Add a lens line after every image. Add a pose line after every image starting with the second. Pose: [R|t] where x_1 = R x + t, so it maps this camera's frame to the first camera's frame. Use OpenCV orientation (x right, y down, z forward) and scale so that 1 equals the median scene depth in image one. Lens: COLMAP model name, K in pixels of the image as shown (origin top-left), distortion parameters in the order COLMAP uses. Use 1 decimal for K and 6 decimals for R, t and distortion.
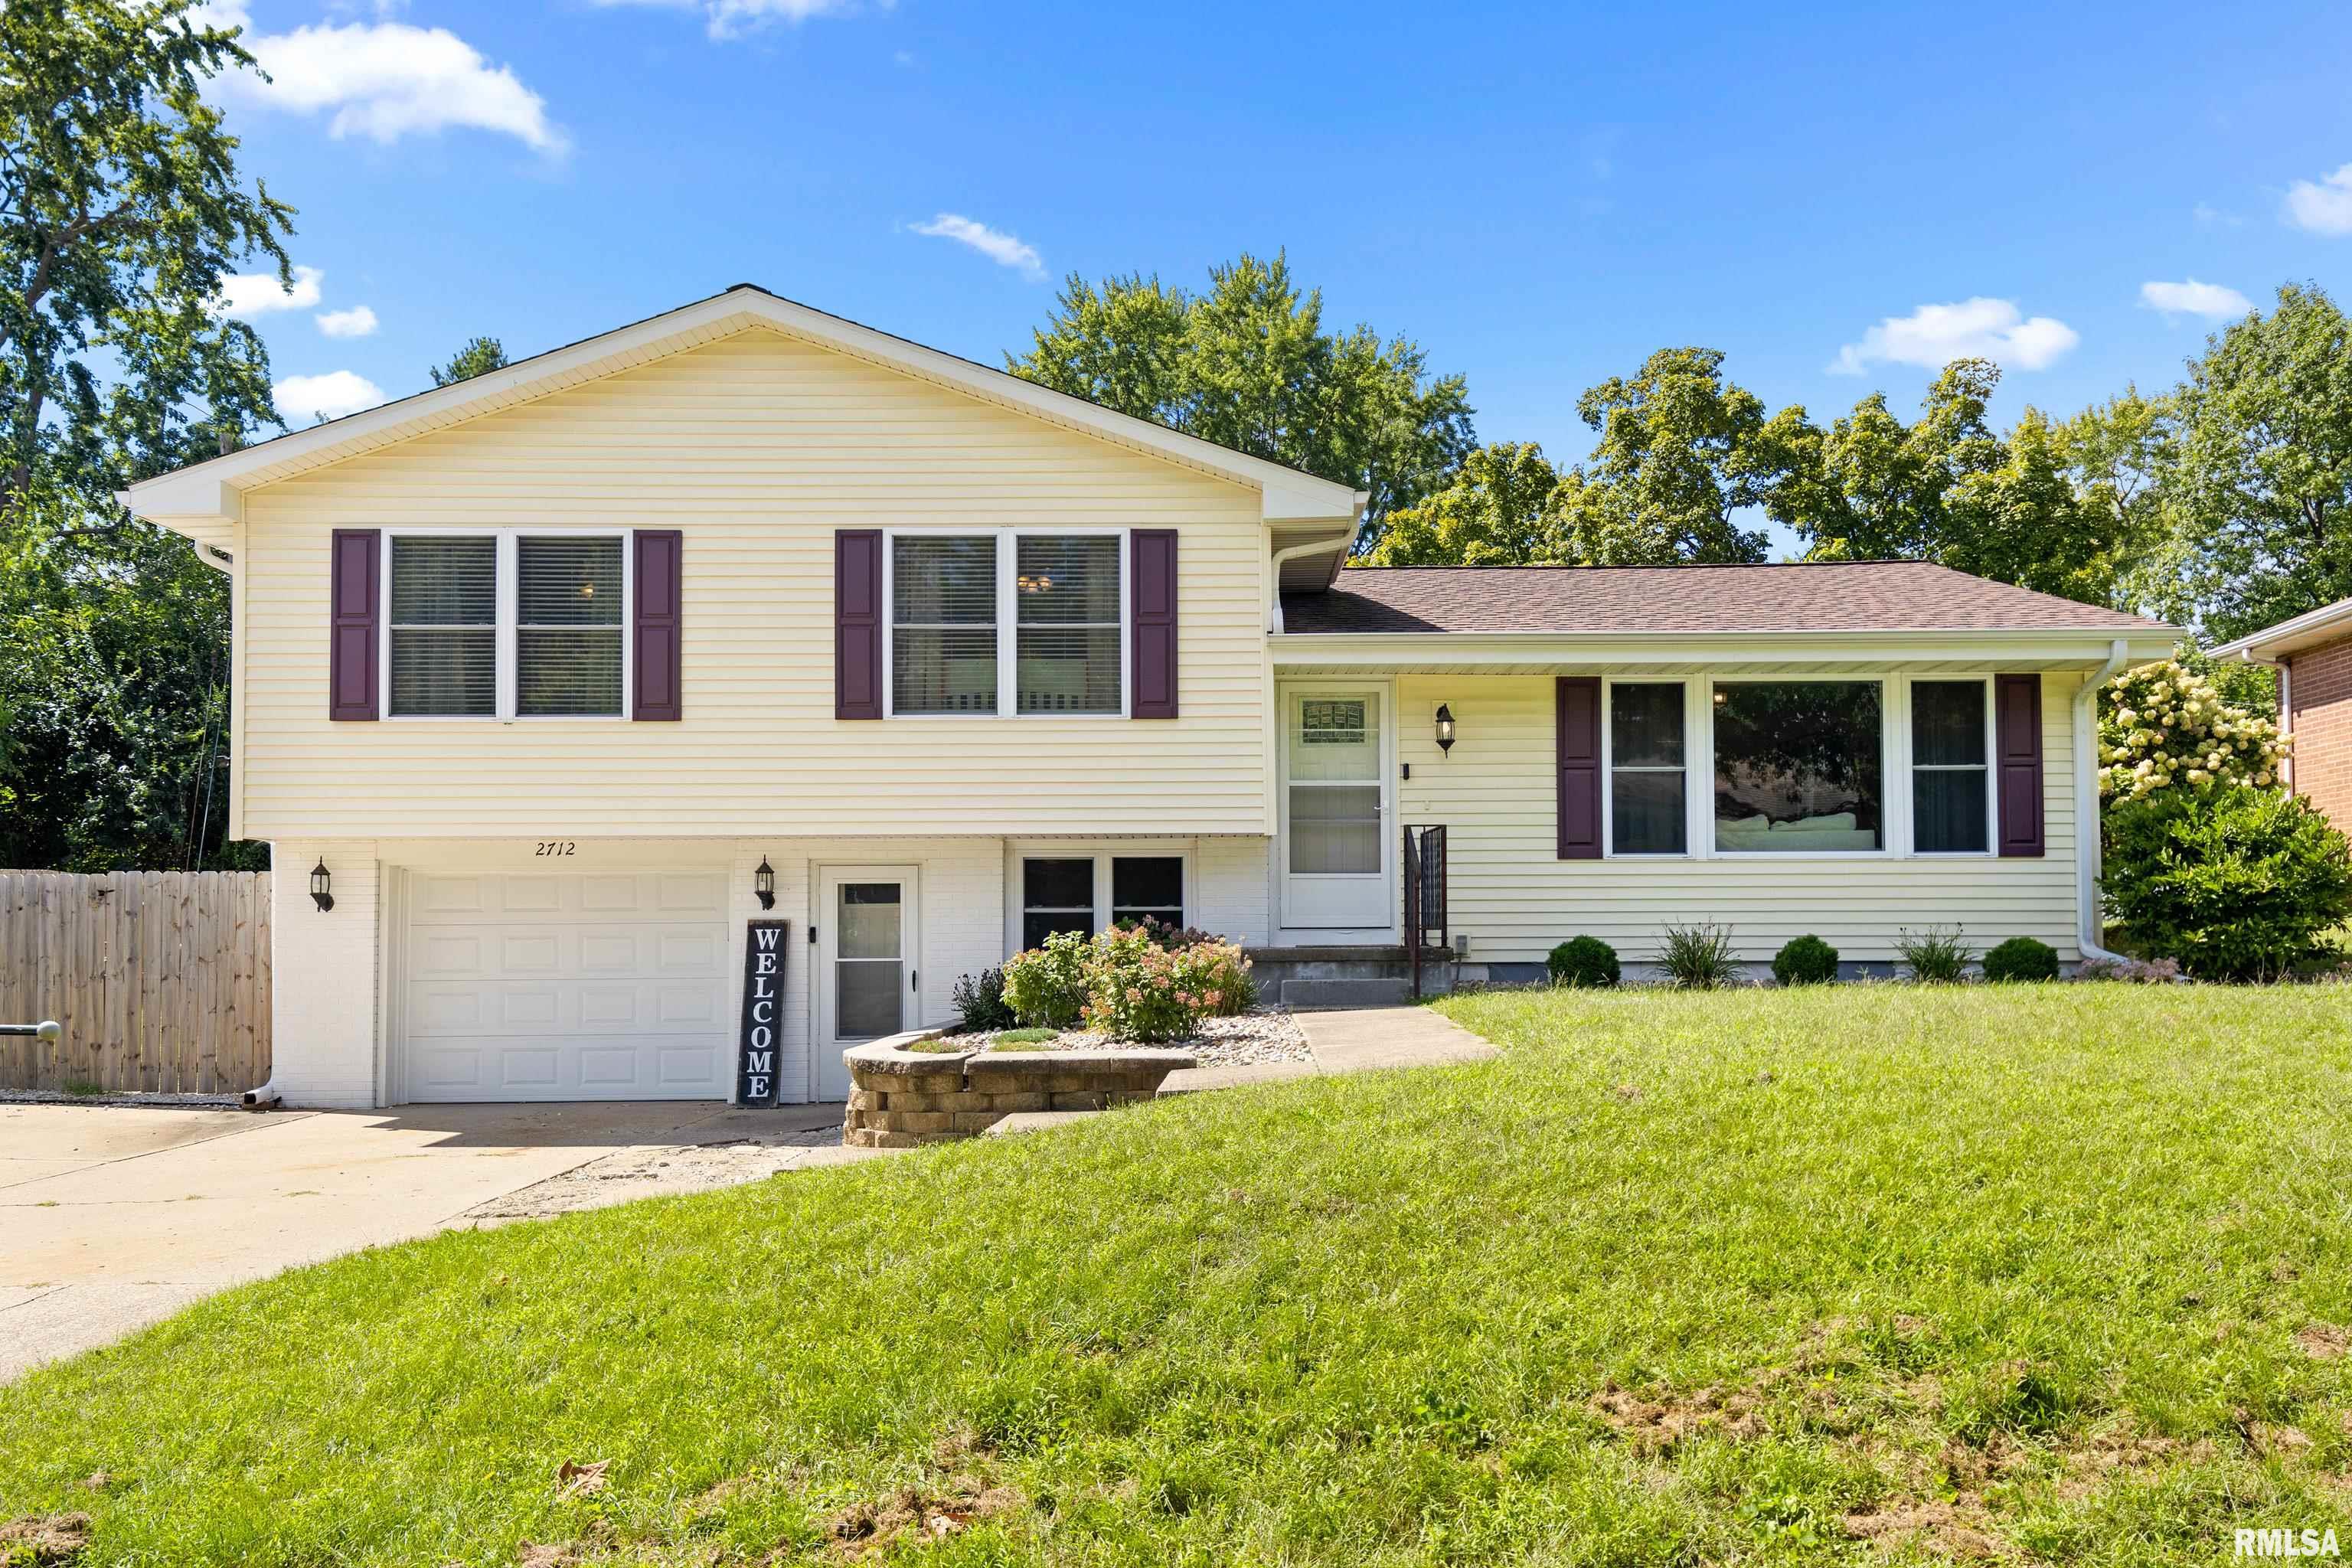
lens RADIAL K [[1813.4, 0, 1176.0], [0, 1813.4, 784.0], [0, 0, 1]] dist [-0.002707, -0.000208]
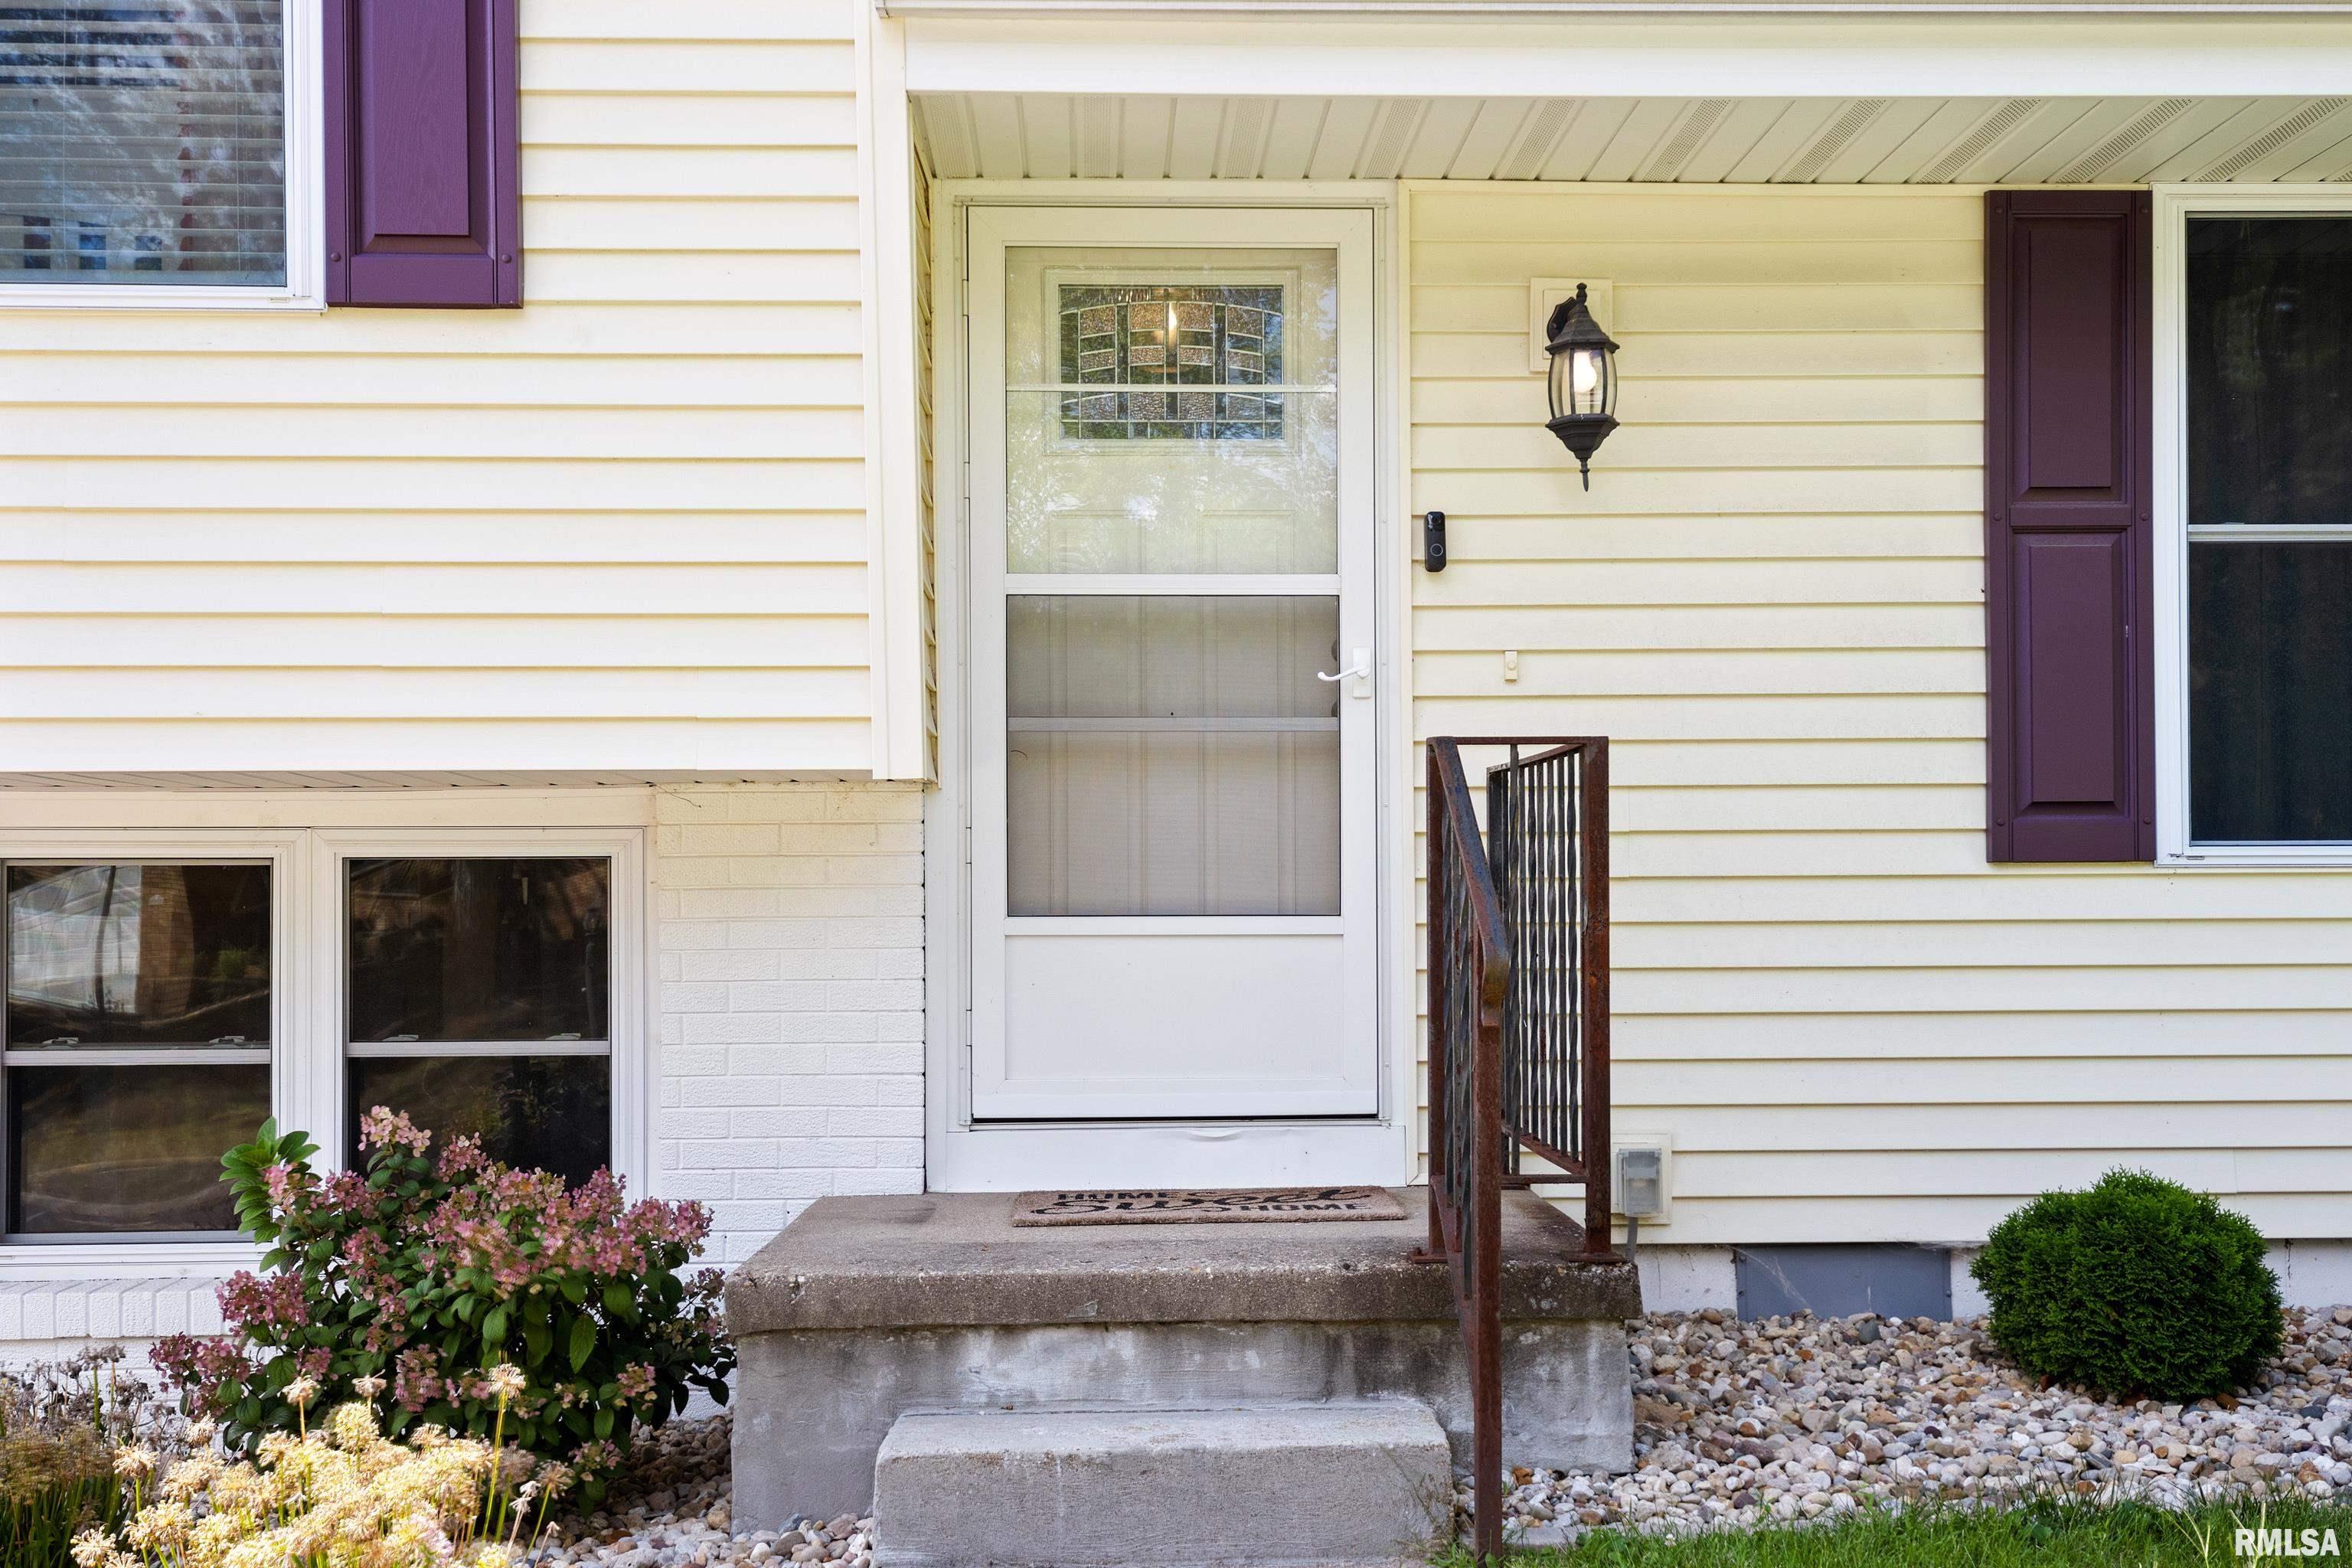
lens RADIAL K [[2629.8, 0, 1176.0], [0, 2629.8, 784.0], [0, 0, 1]] dist [-0.010496, -0.005418]
pose [[0.999318, -0.001219, 0.036913, 0.074139], [-0.000061, 0.999400, 0.034636, 0.015849], [-0.036933, -0.034615, 0.998718, 0.611863]]
